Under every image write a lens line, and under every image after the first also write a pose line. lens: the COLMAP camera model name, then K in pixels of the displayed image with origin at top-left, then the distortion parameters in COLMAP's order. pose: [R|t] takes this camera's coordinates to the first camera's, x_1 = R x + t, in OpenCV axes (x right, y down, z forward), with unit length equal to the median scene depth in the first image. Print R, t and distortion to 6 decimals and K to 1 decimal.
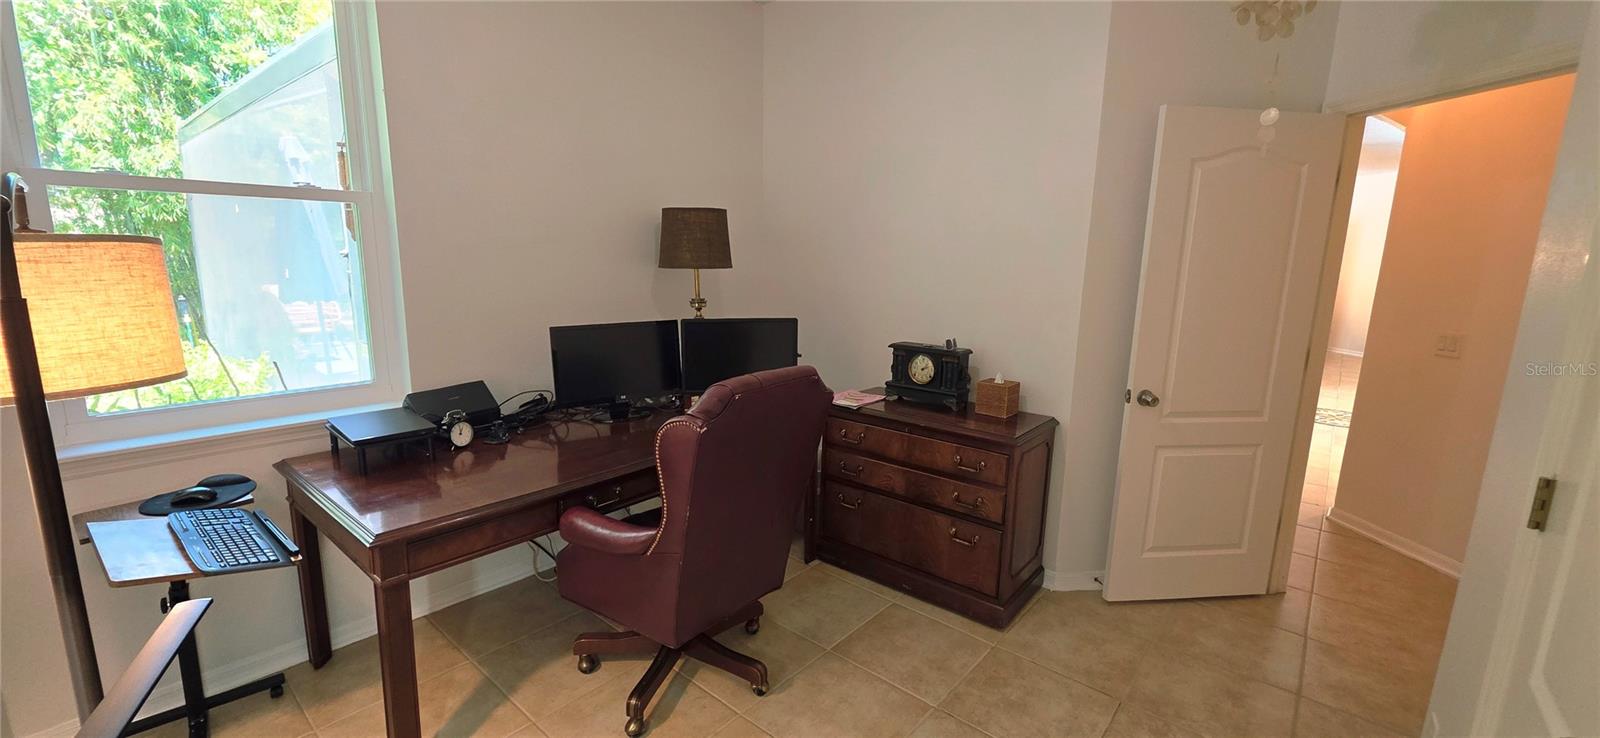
lens RADIAL K [[642.4, 0, 805.7], [0, 642.4, 366.9], [0, 0, 1]] dist [0.003929, -0.000340]
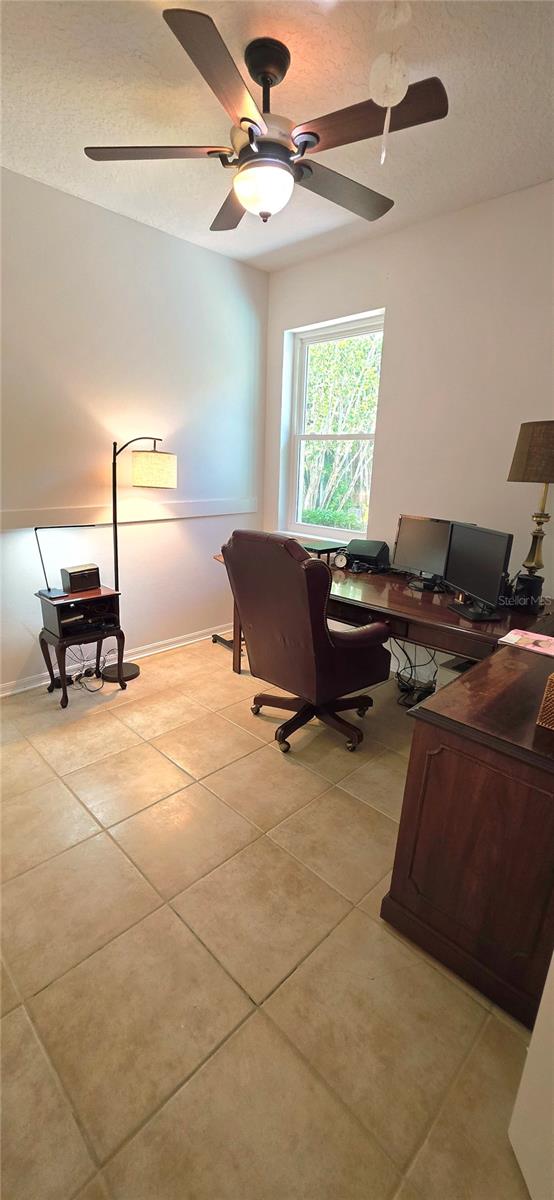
lens RADIAL K [[481.8, 0, 277.8], [0, 481.8, 606.0], [0, 0, 1]] dist [0.003929, -0.000340]
pose [[-0.071734, 0.279630, -0.957424, 0.810657], [-0.207703, 0.934667, 0.288545, -0.128109], [0.975558, 0.219558, -0.008967, 0.788509]]
